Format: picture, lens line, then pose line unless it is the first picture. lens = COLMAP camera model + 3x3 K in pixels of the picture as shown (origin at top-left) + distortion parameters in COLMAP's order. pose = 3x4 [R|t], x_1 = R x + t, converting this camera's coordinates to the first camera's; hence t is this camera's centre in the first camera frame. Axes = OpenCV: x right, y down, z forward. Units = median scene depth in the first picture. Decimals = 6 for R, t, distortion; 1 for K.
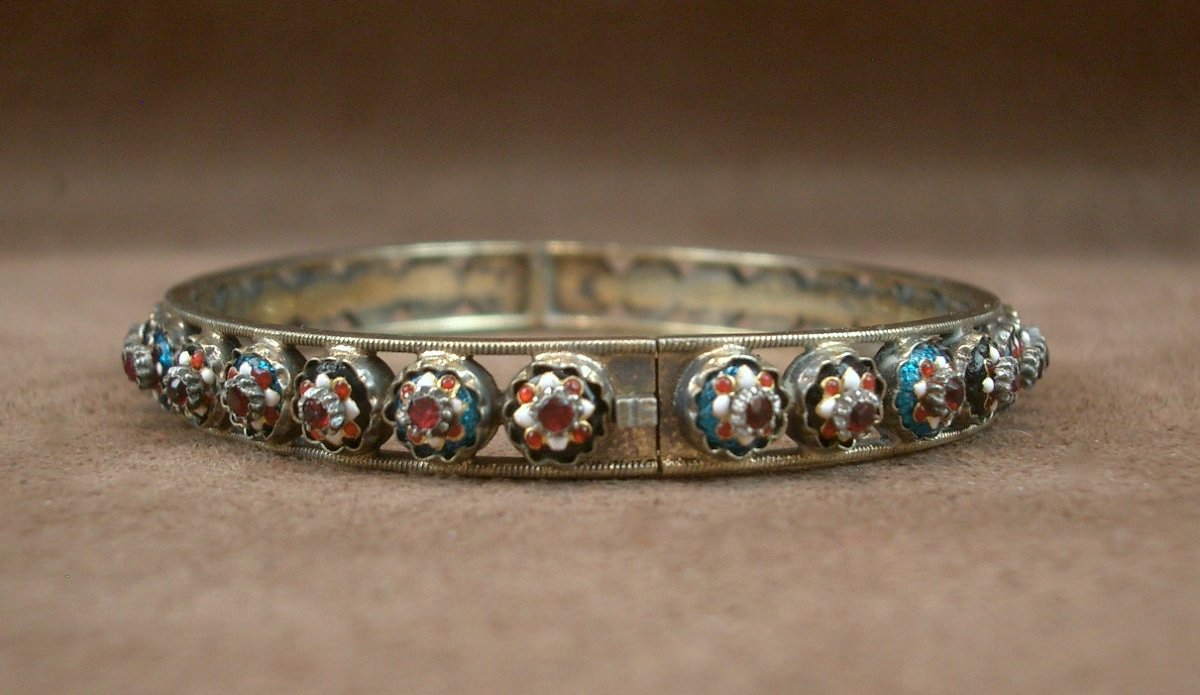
lens RADIAL K [[1687.0, 0, 594.0], [0, 1687.0, 346.5], [0, 0, 1]] dist [-0.021591, 0.000000]
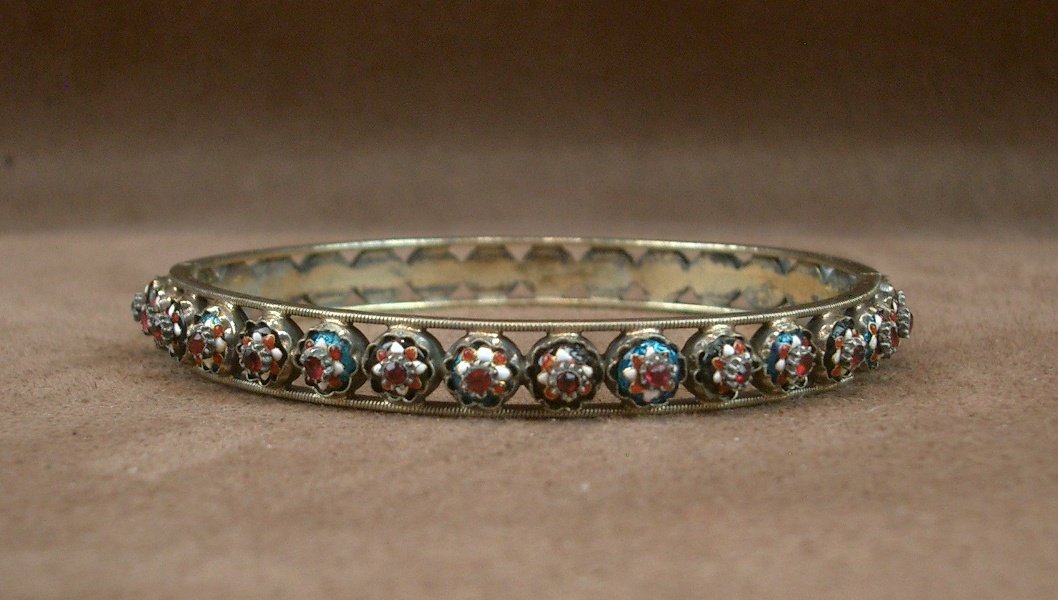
lens RADIAL K [[1568.3, 0, 531.6], [0, 1568.3, 302.3], [0, 0, 1]] dist [0.014152, 0.000000]
pose [[0.999838, 0.000967, 0.017971, 0.003440], [-0.000920, 0.999996, -0.002636, -0.049030], [-0.017974, 0.002619, 0.999835, -0.225398]]
